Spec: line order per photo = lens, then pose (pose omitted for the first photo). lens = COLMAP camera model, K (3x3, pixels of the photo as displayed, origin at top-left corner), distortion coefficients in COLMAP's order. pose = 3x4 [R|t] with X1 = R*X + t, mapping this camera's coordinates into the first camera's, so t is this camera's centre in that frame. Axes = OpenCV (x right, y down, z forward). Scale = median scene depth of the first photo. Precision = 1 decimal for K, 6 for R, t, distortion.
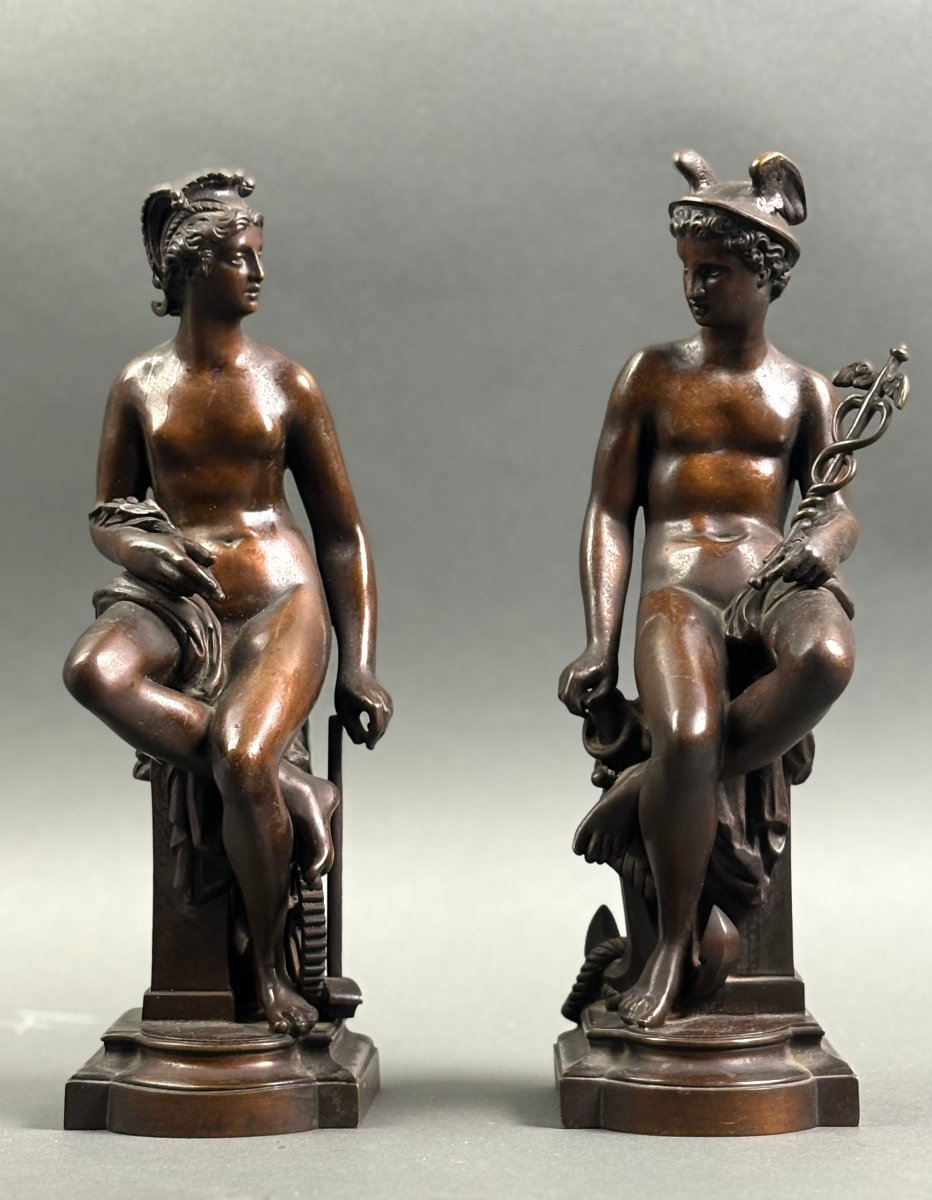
lens RADIAL K [[3049.9, 0, 434.8], [0, 3049.9, 578.8], [0, 0, 1]] dist [0.262001, 0.087125]
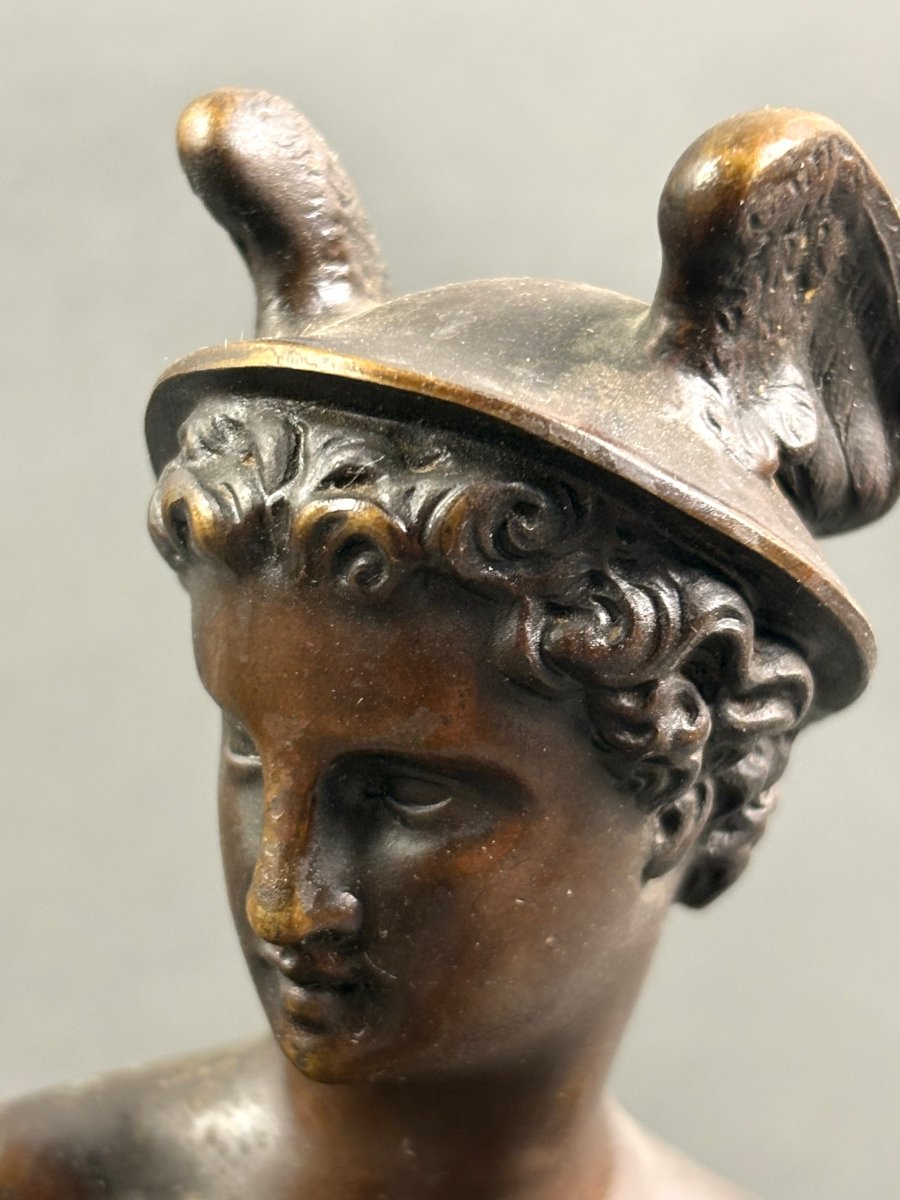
lens RADIAL K [[2776.4, 0, 447.7], [0, 2776.4, 662.5], [0, 0, 1]] dist [0.101614, 0.849826]
pose [[0.966616, 0.030573, 0.254400, 0.053084], [-0.022800, 0.999180, -0.033444, -0.101866], [-0.255214, 0.026527, 0.966521, 0.846260]]
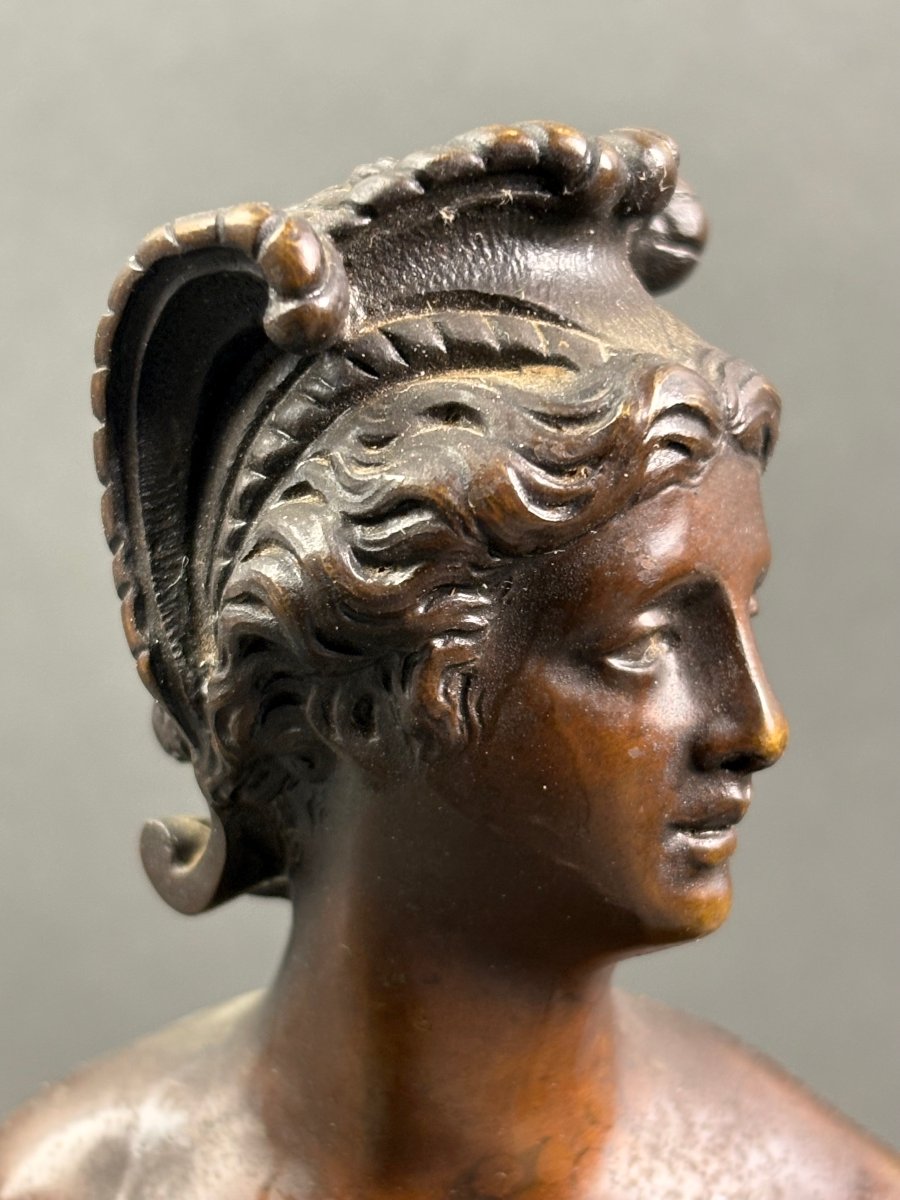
lens RADIAL K [[2776.4, 0, 447.7], [0, 2776.4, 662.5], [0, 0, 1]] dist [0.101614, 0.849826]
pose [[0.999008, 0.034566, -0.028060, -0.070905], [-0.034806, 0.999361, -0.008125, -0.102240], [0.027761, 0.009094, 0.999573, 0.847453]]
